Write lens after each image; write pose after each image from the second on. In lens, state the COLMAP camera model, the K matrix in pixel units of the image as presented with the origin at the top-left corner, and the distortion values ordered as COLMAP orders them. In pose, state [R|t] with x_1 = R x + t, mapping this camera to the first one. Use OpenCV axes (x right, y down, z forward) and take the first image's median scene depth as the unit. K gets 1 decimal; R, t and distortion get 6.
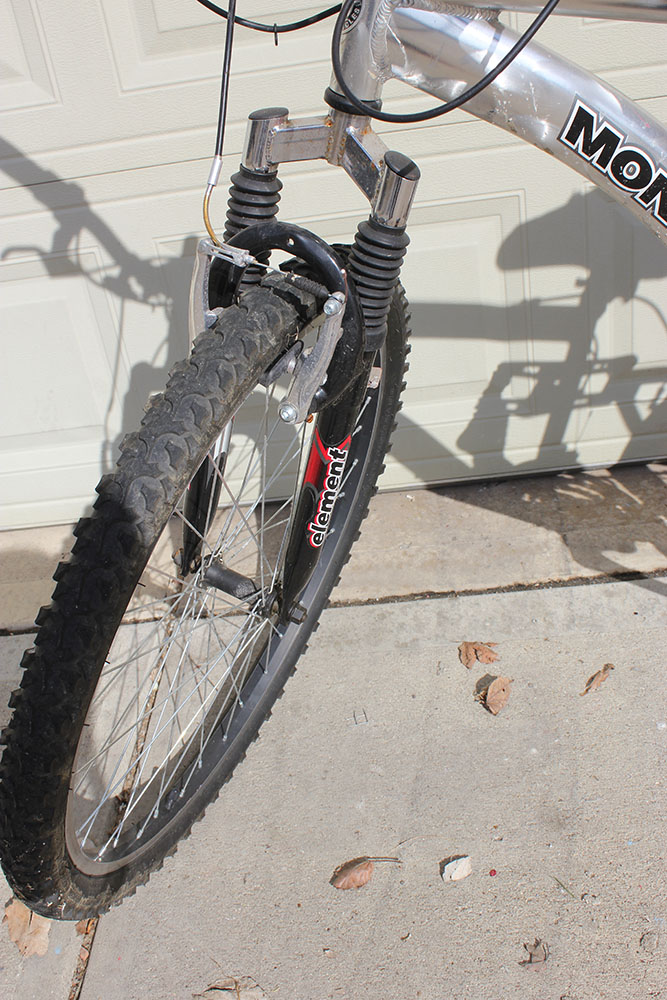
lens RADIAL K [[1001.4, 0, 337.9], [0, 1001.4, 504.1], [0, 0, 1]] dist [-0.110604, 0.000000]
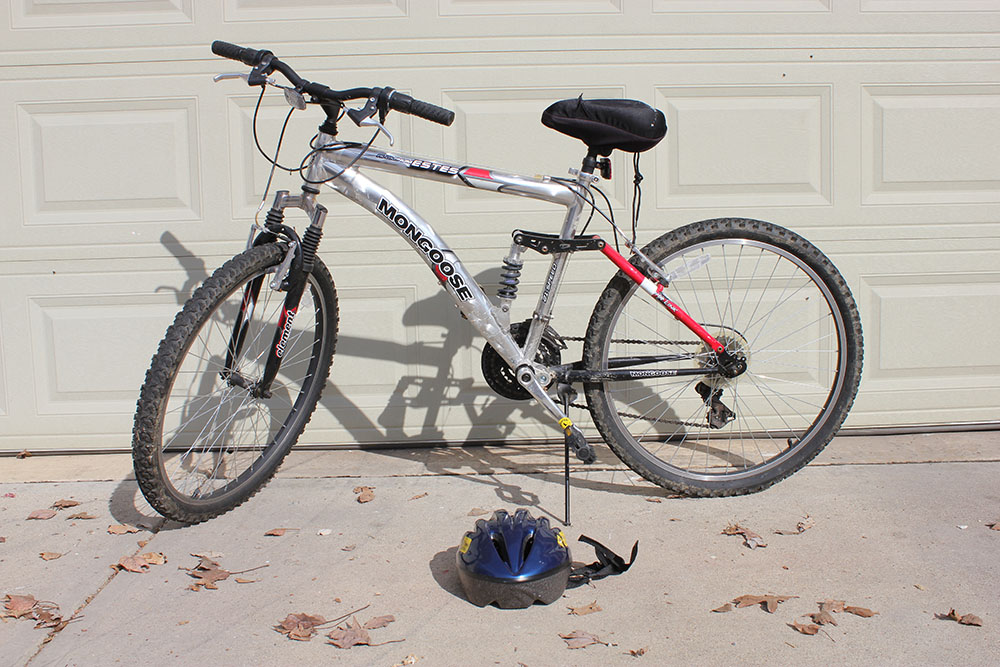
lens RADIAL K [[1001.4, 0, 490.8], [0, 1001.4, 339.9], [0, 0, 1]] dist [-0.110604, 0.000000]
pose [[0.991693, 0.112258, 0.062789, 0.211730], [-0.074145, 0.897806, -0.434106, 0.647634], [-0.105104, 0.425844, 0.898671, -0.812882]]
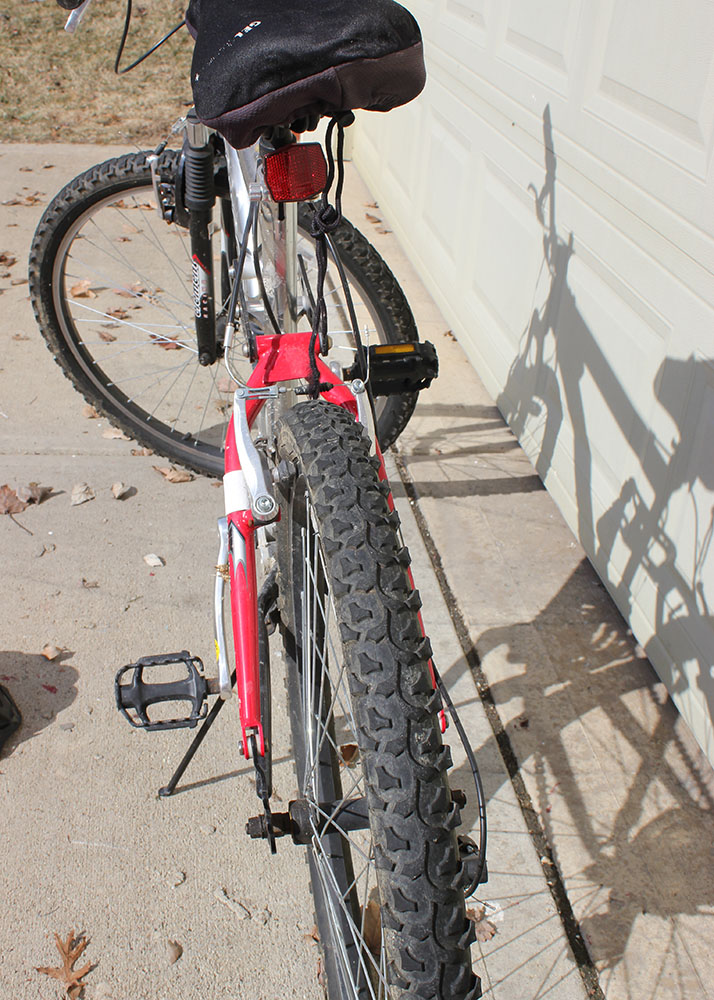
lens RADIAL K [[1172.8, 0, 355.0], [0, 1172.8, 500.2], [0, 0, 1]] dist [-0.130807, 0.000000]
pose [[0.158654, 0.603305, -0.781570, 1.107641], [-0.622167, 0.675744, 0.395321, -0.438098], [0.766641, 0.423548, 0.482566, 0.233738]]
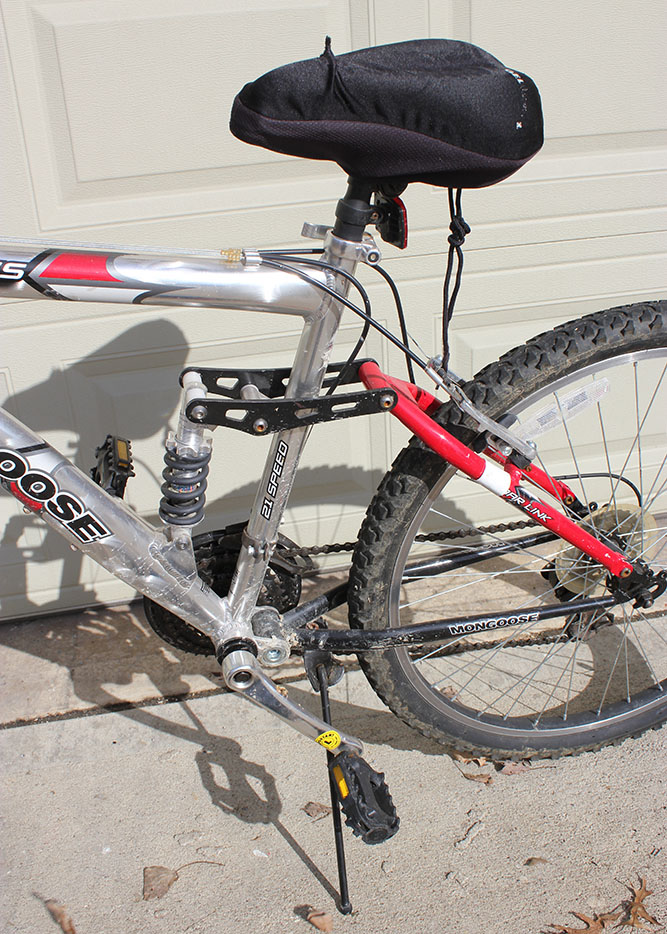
lens RADIAL K [[966.0, 0, 317.5], [0, 966.0, 467.1], [0, 0, 1]] dist [-0.092336, 0.000000]
pose [[0.973666, -0.023736, 0.226738, 0.266551], [0.053752, 0.990427, -0.127140, -0.044073], [-0.221550, 0.135979, 0.965622, -0.117376]]
